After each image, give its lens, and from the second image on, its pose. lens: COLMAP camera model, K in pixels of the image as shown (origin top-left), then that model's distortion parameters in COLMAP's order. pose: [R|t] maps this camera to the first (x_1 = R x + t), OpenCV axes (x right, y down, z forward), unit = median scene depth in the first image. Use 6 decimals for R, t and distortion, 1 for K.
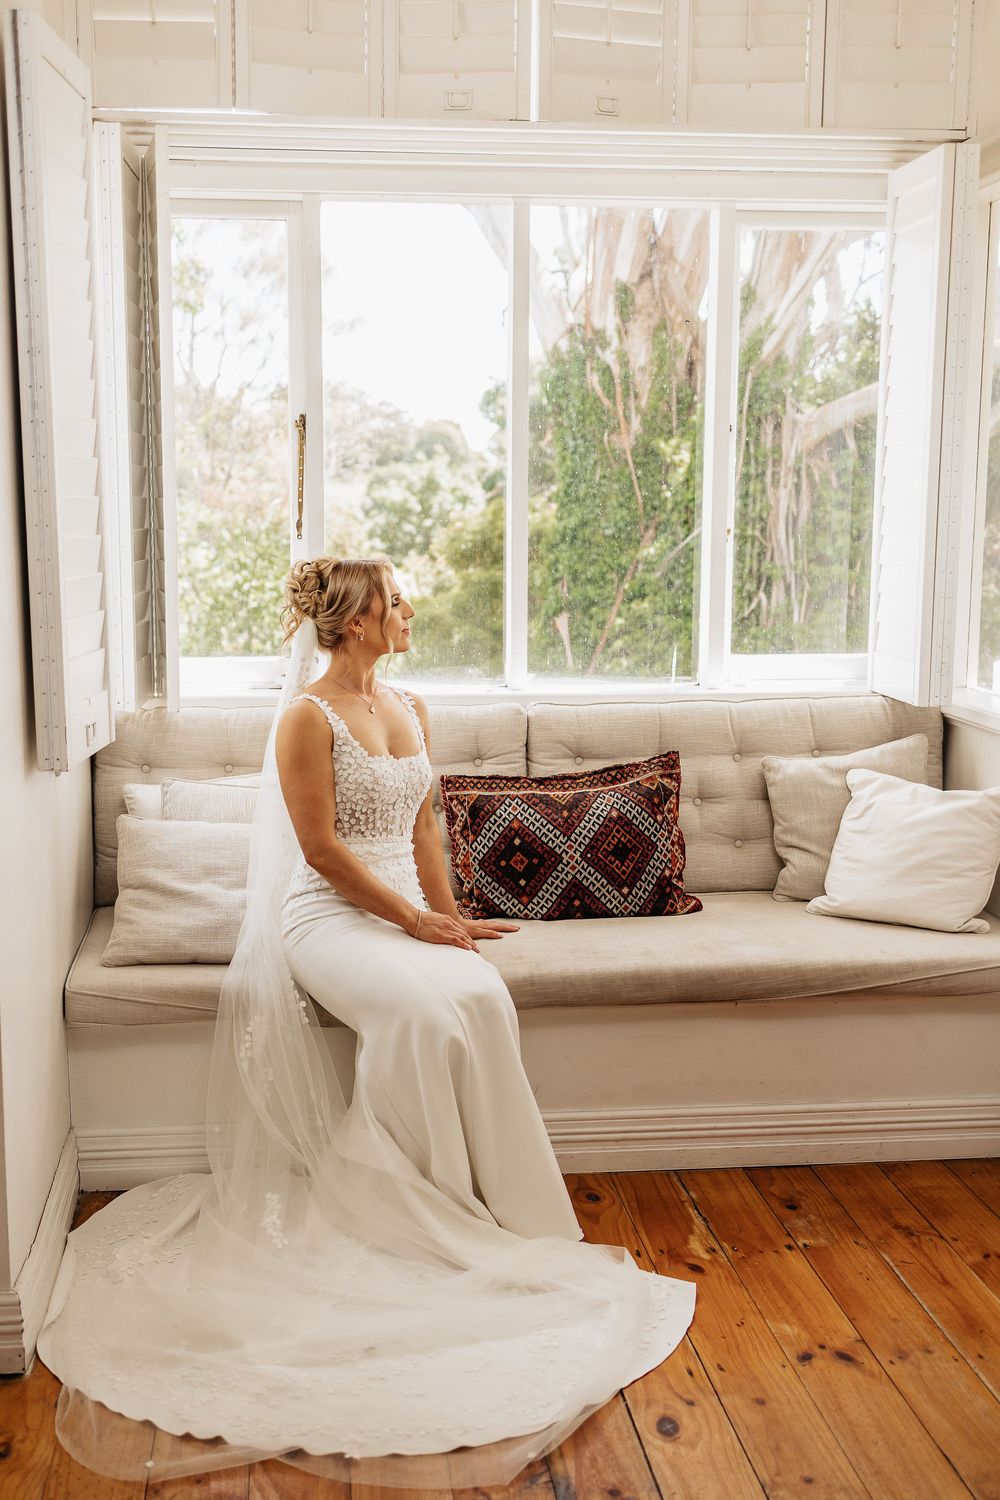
lens RADIAL K [[1493.3, 0, 433.5], [0, 1493.3, 749.7], [0, 0, 1]] dist [0.002777, 0.007169]
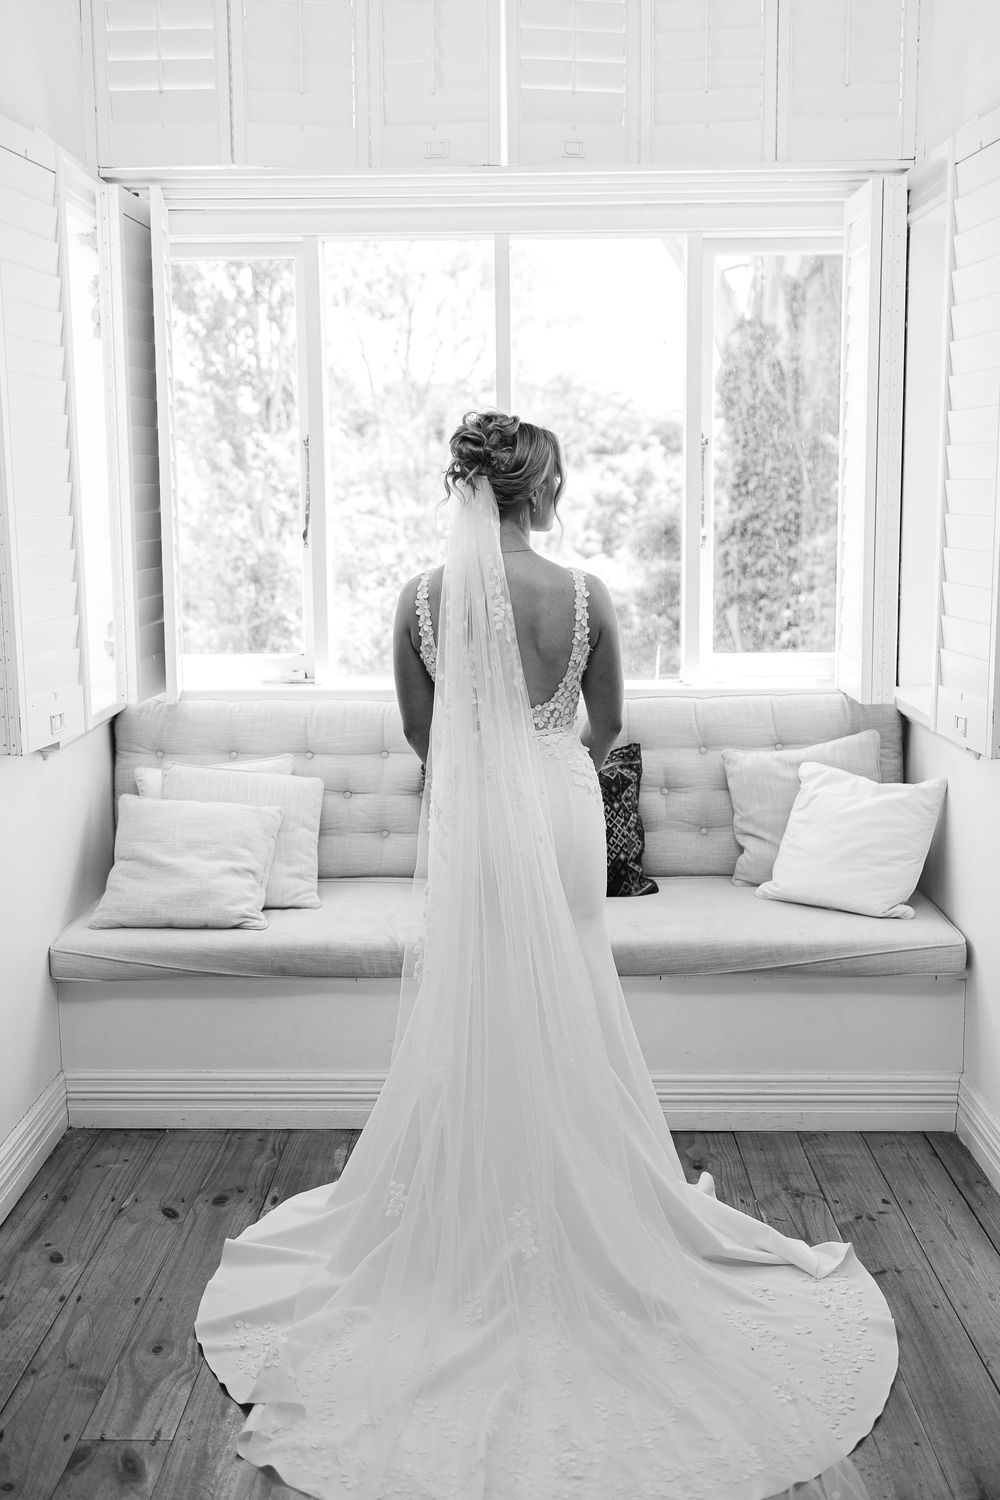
lens RADIAL K [[1494.2, 0, 502.4], [0, 1494.2, 724.6], [0, 0, 1]] dist [0.002510, -0.002124]
pose [[0.993173, 0.009168, -0.116286, 0.190017], [-0.010227, 0.999911, -0.008513, -0.002652], [0.116197, 0.009644, 0.993179, -0.079018]]
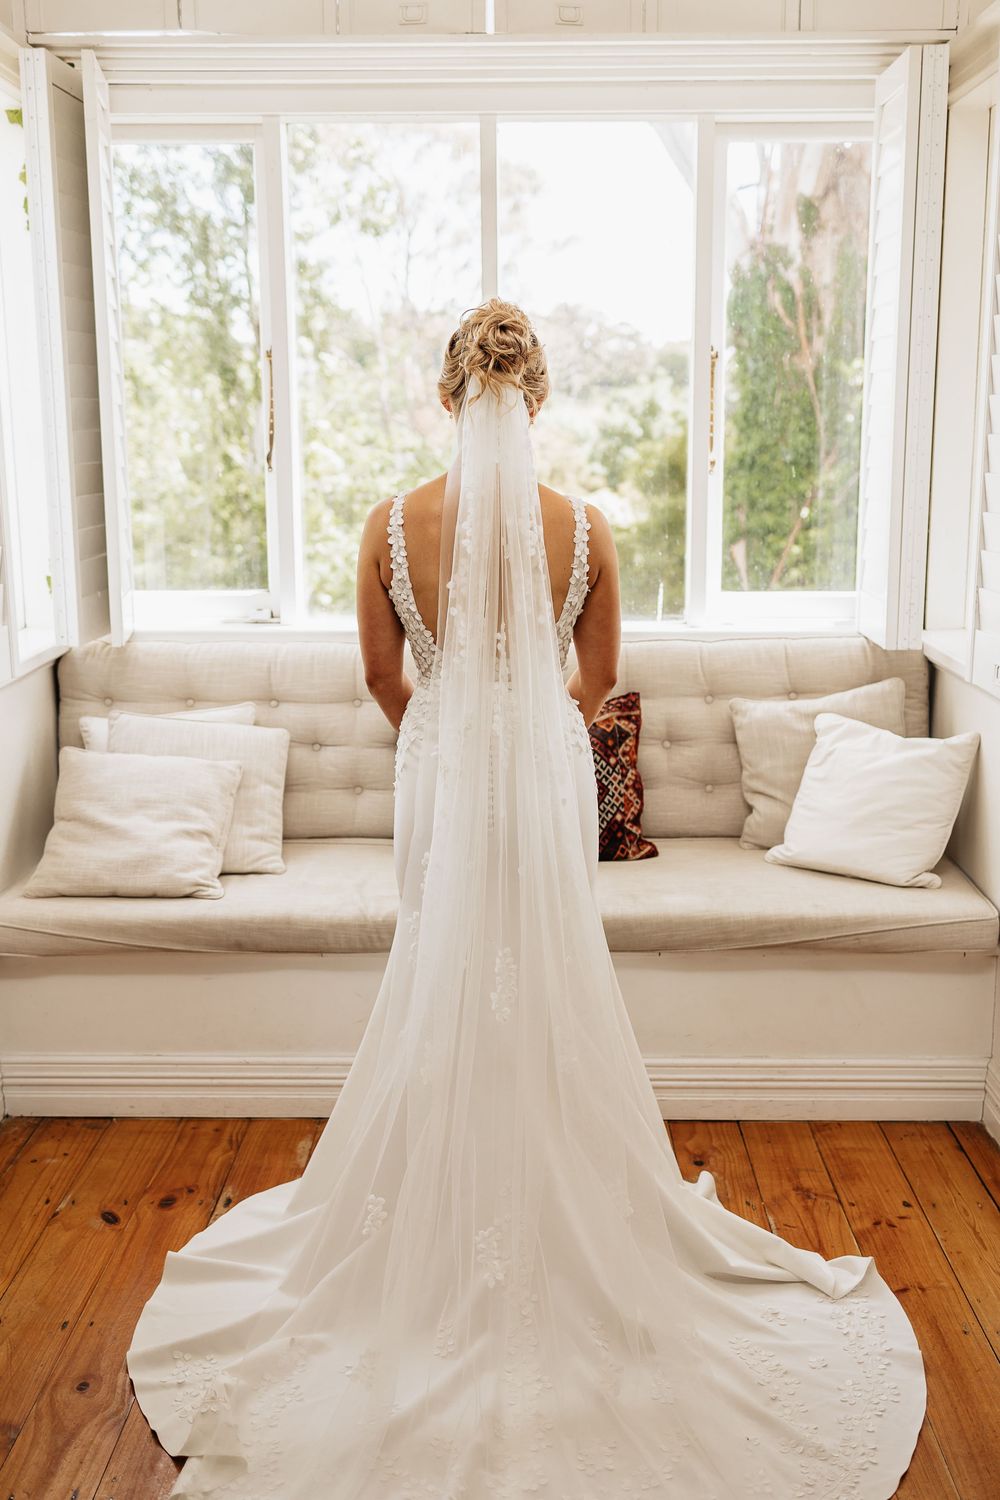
lens RADIAL K [[1494.7, 0, 523.4], [0, 1494.7, 747.0], [0, 0, 1]] dist [-0.000371, 0.015490]
pose [[0.994400, 0.018557, -0.104036, 0.190164], [-0.013560, 0.998729, 0.048539, -0.009643], [0.104804, -0.046856, 0.993388, 0.025645]]
